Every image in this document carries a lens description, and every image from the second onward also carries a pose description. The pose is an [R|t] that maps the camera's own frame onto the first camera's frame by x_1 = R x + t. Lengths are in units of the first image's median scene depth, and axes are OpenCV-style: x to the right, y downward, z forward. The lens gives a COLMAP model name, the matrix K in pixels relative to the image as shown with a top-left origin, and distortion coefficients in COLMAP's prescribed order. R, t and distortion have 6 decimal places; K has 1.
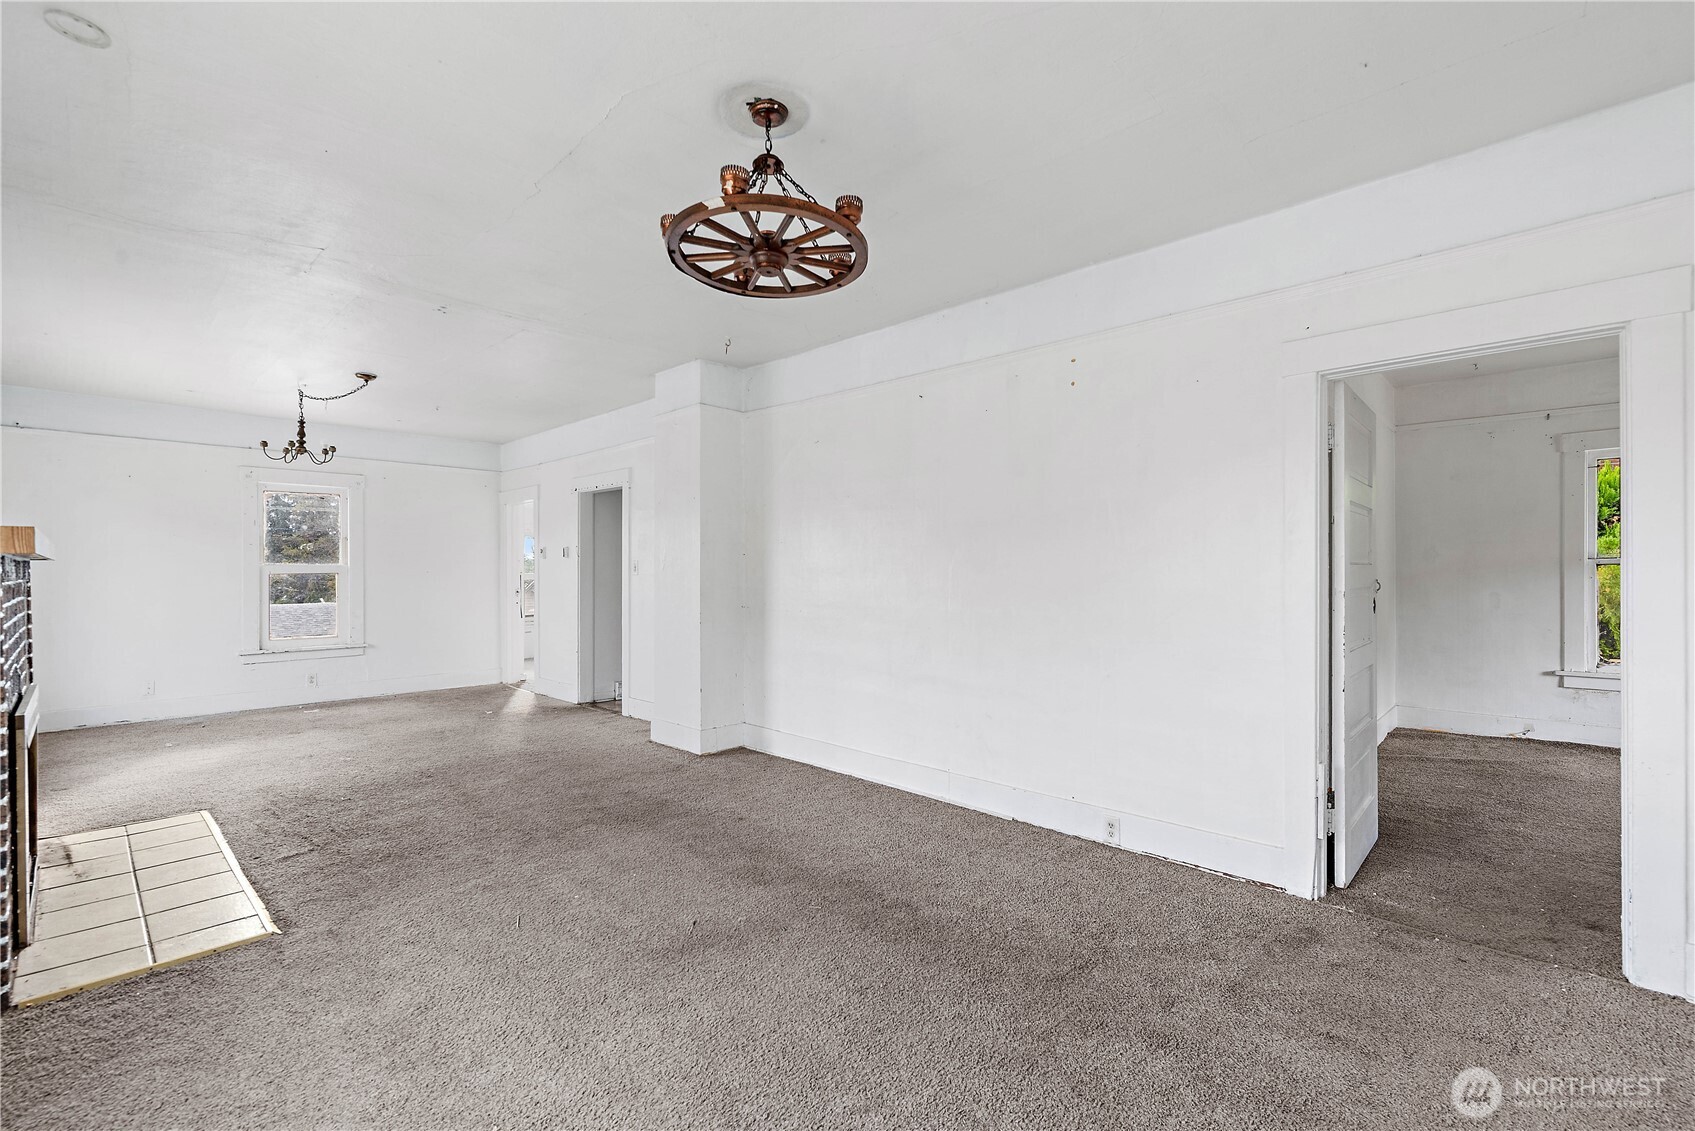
lens RADIAL K [[741.6, 0, 858.6], [0, 741.6, 565.9], [0, 0, 1]] dist [-0.000370, -0.000002]
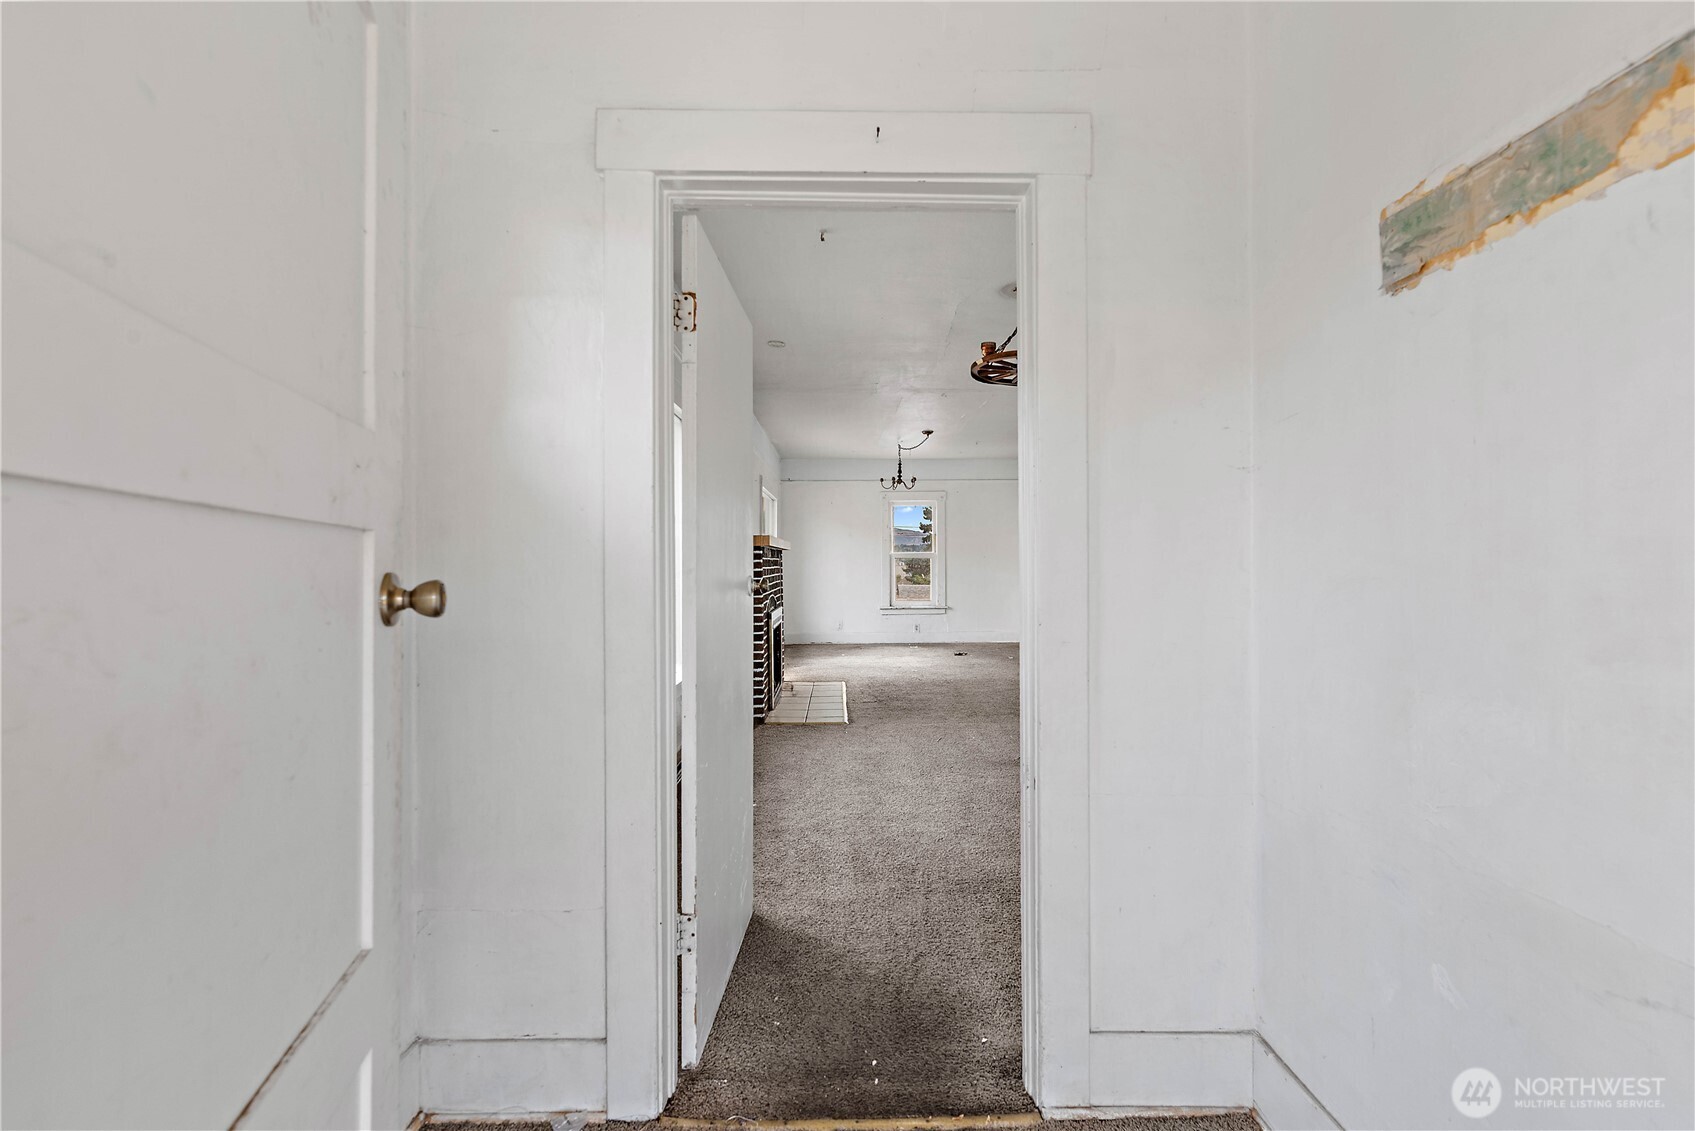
lens RADIAL K [[741.6, 0, 858.6], [0, 741.6, 565.9], [0, 0, 1]] dist [-0.000370, -0.000002]
pose [[0.706686, 0.004007, -0.707516, 0.333359], [0.005301, 0.999926, 0.010957, 0.010312], [0.707508, -0.011494, 0.706612, -0.212121]]
